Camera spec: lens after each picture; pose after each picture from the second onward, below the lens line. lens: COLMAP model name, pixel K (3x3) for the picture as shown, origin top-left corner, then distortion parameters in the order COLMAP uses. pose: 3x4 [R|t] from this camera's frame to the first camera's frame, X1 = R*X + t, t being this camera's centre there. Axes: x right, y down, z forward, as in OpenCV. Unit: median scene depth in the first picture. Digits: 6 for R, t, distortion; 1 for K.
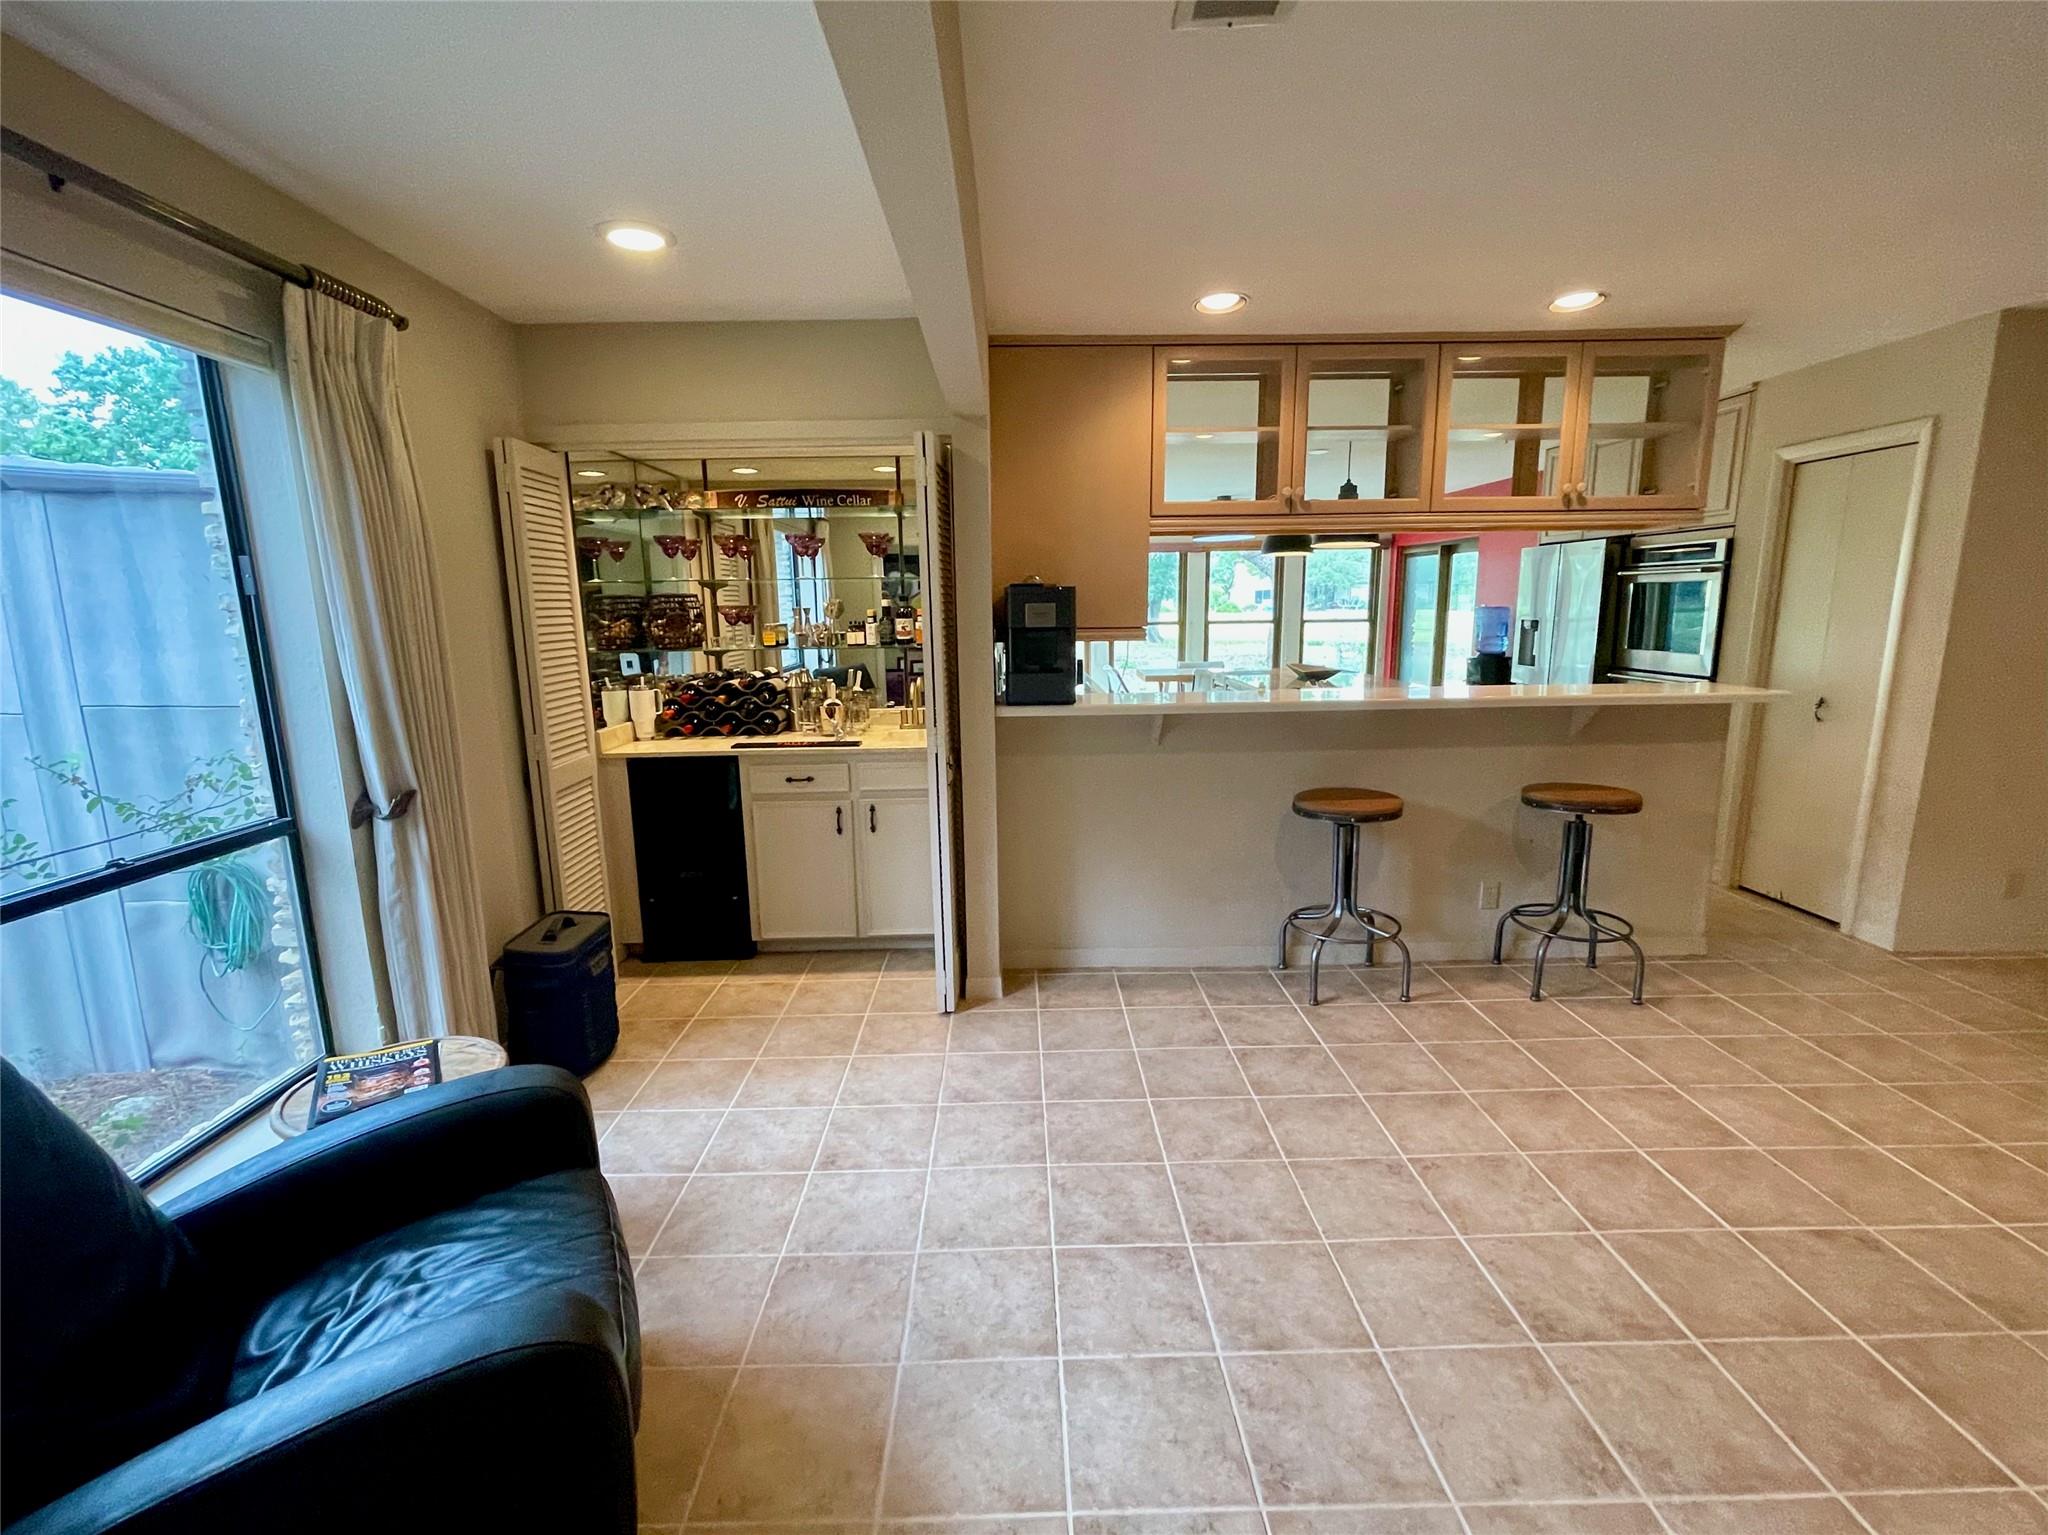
lens RADIAL K [[912.3, 0, 1014.6], [0, 912.3, 770.3], [0, 0, 1]] dist [-0.005220, 0.002821]
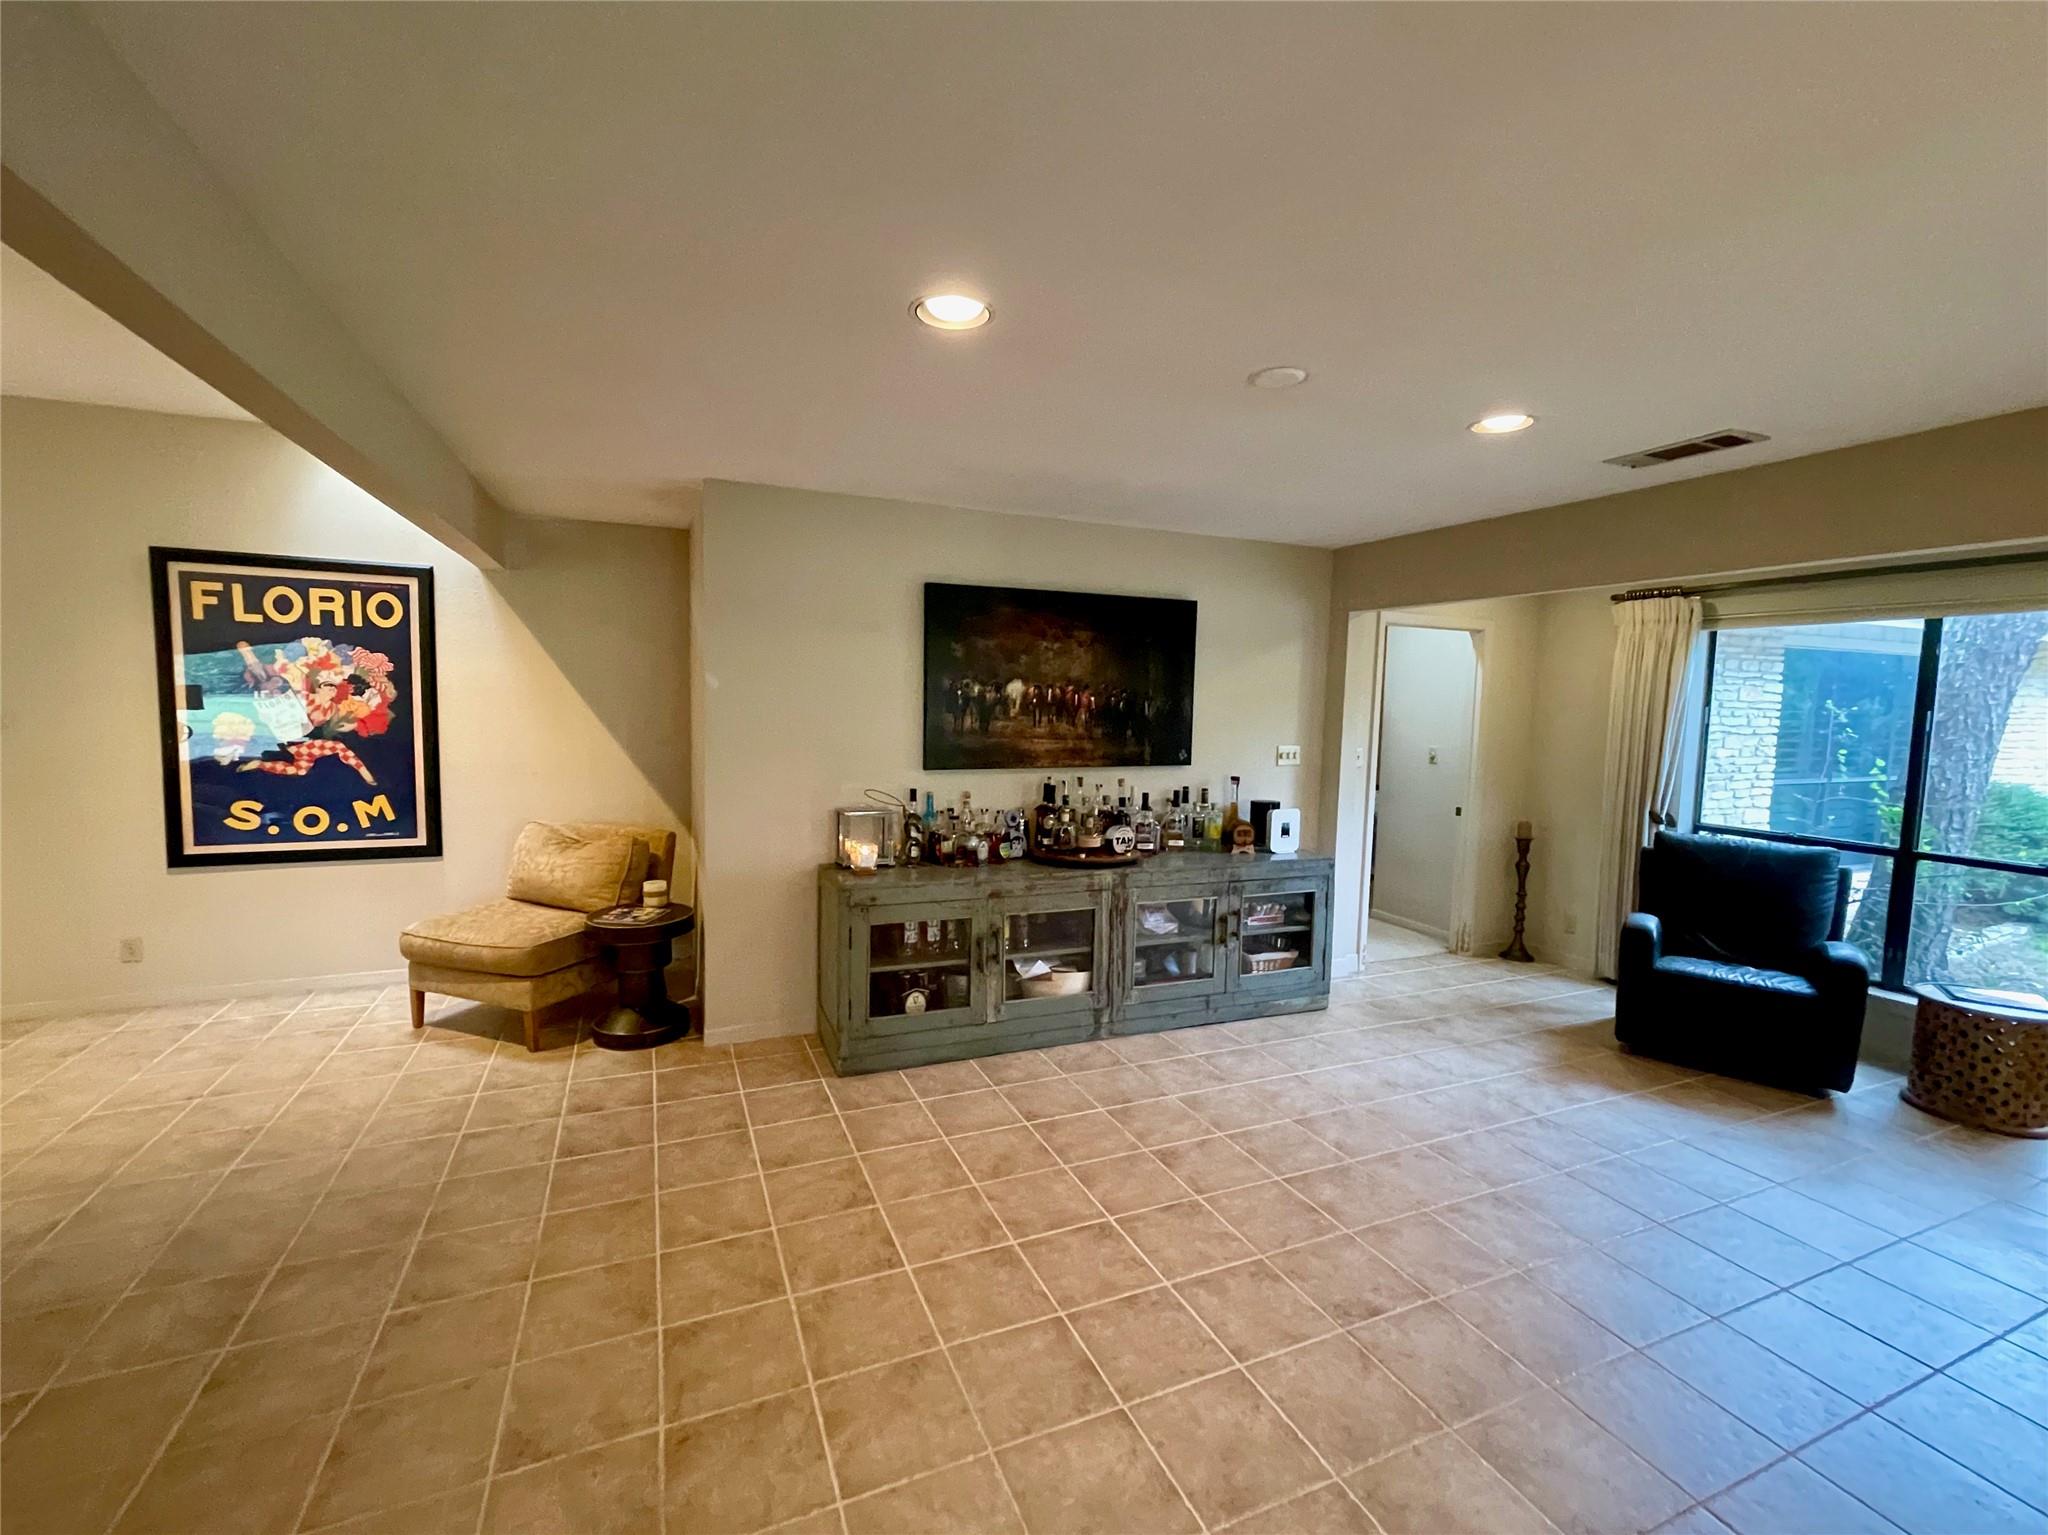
lens RADIAL K [[872.4, 0, 1023.0], [0, 872.4, 768.3], [0, 0, 1]] dist [-0.000617, 0.002046]
pose [[-0.923163, 0.025181, -0.383584, 1.021872], [-0.079897, 0.963493, 0.255536, -0.229221], [0.376015, 0.266548, -0.887449, 0.982079]]
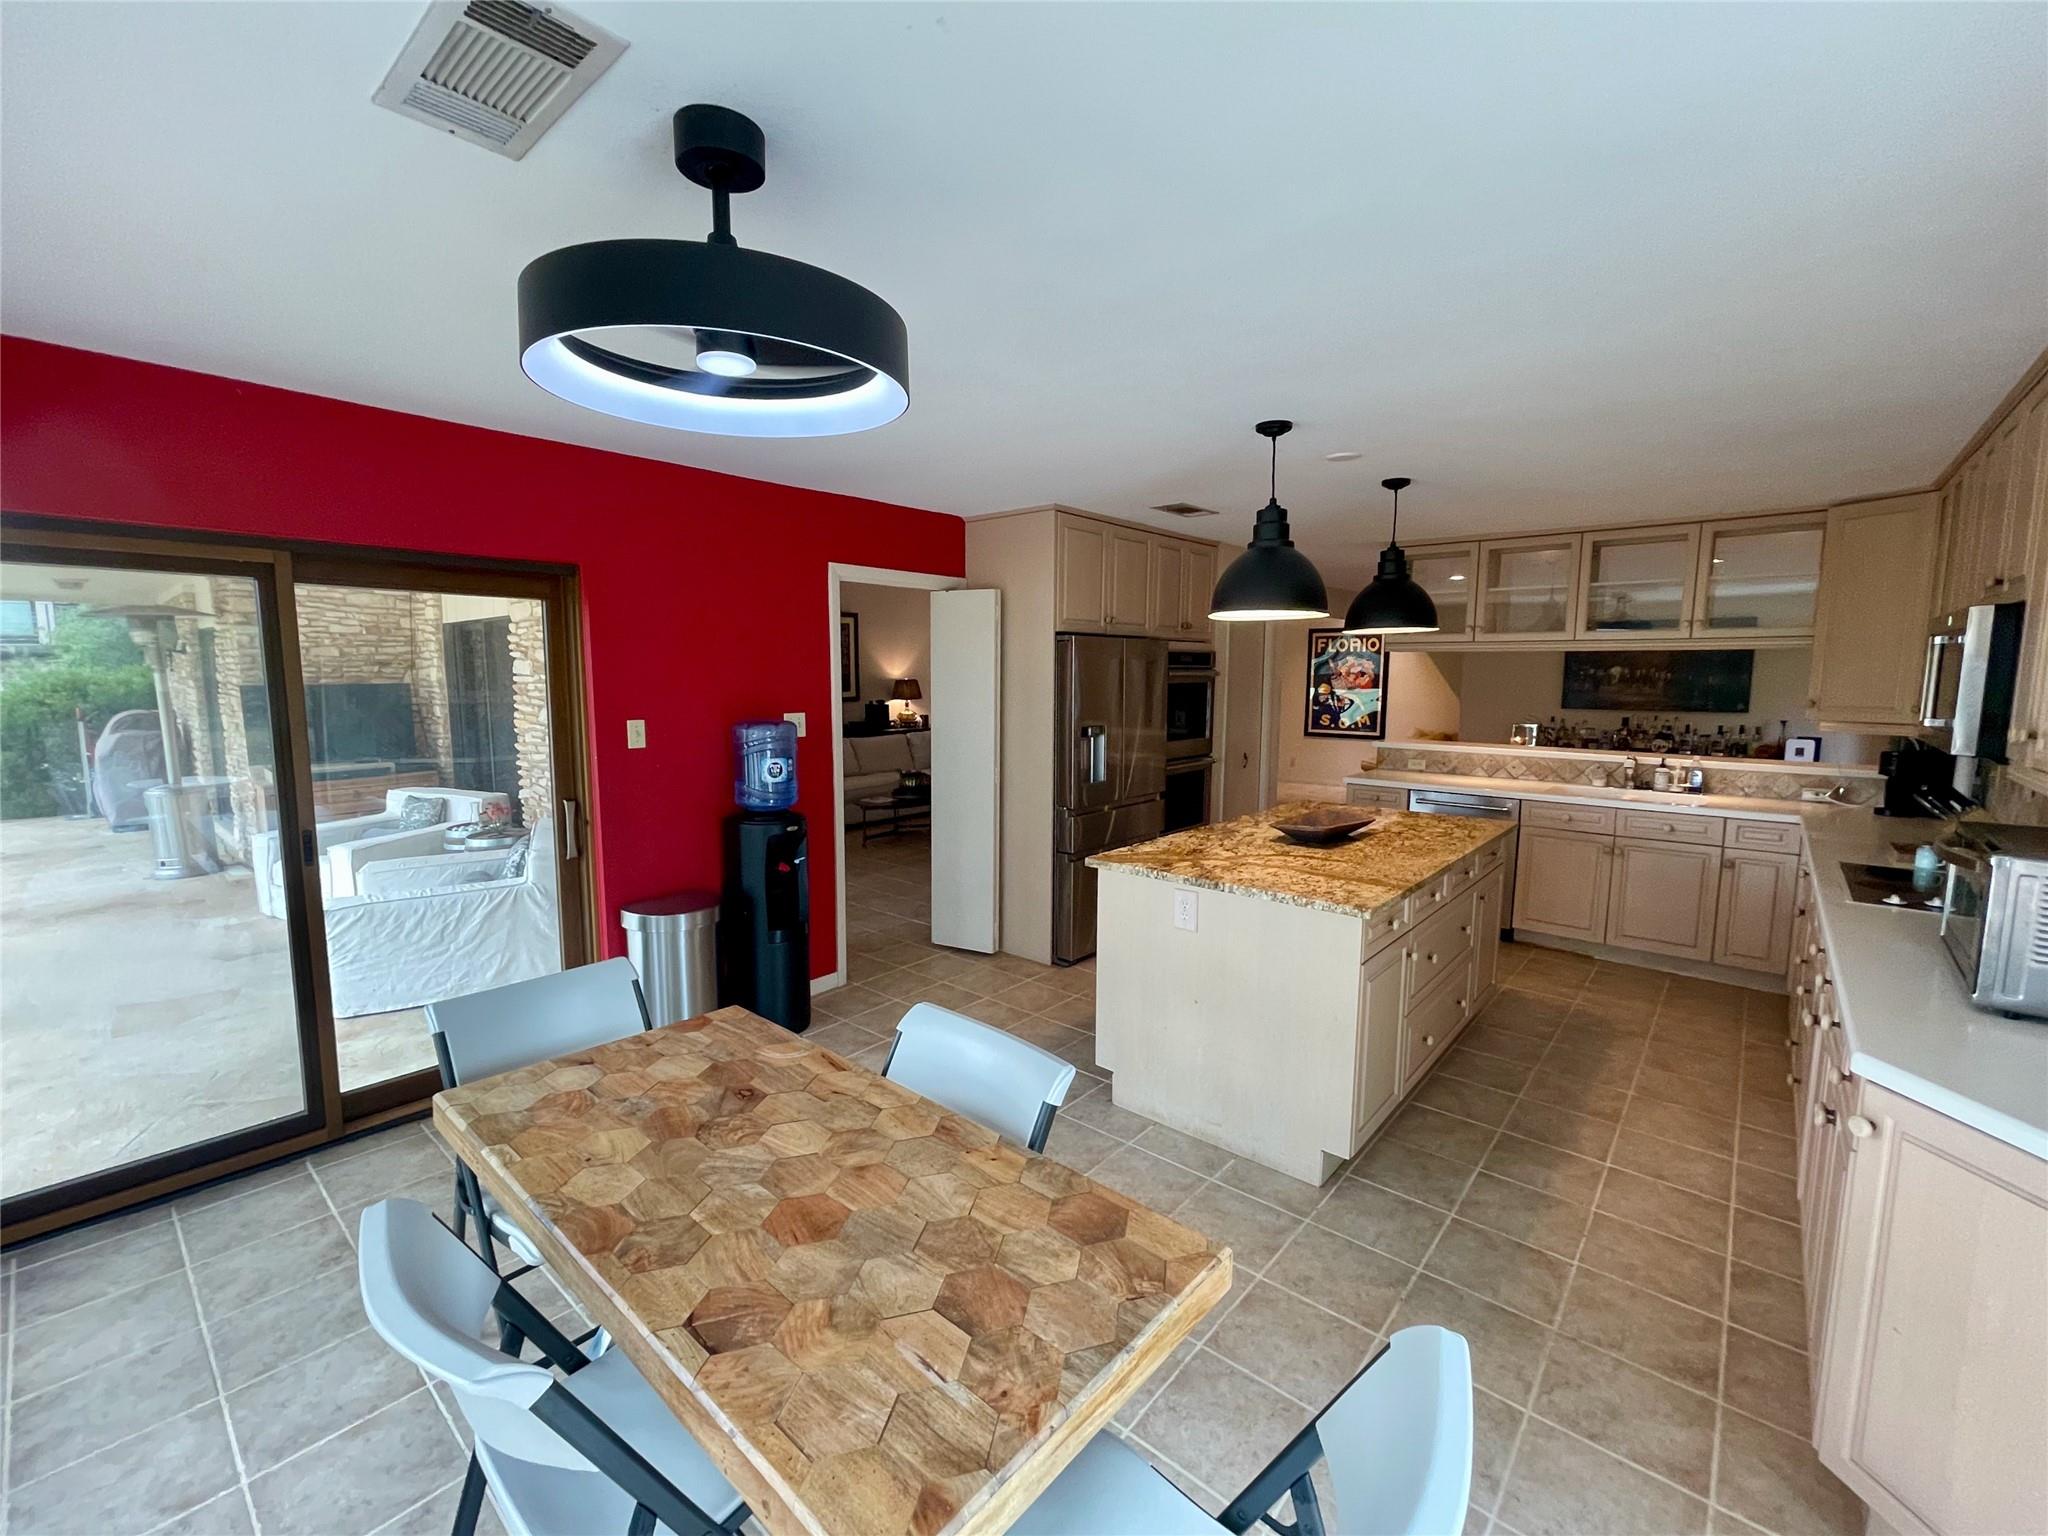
lens RADIAL K [[824.3, 0, 1034.8], [0, 824.3, 772.9], [0, 0, 1]] dist [-0.008441, 0.002711]
pose [[-0.750293, -0.069484, 0.657444, 0.242972], [0.128835, 0.960027, 0.248494, -0.536981], [-0.648430, 0.271145, -0.711350, 2.680884]]
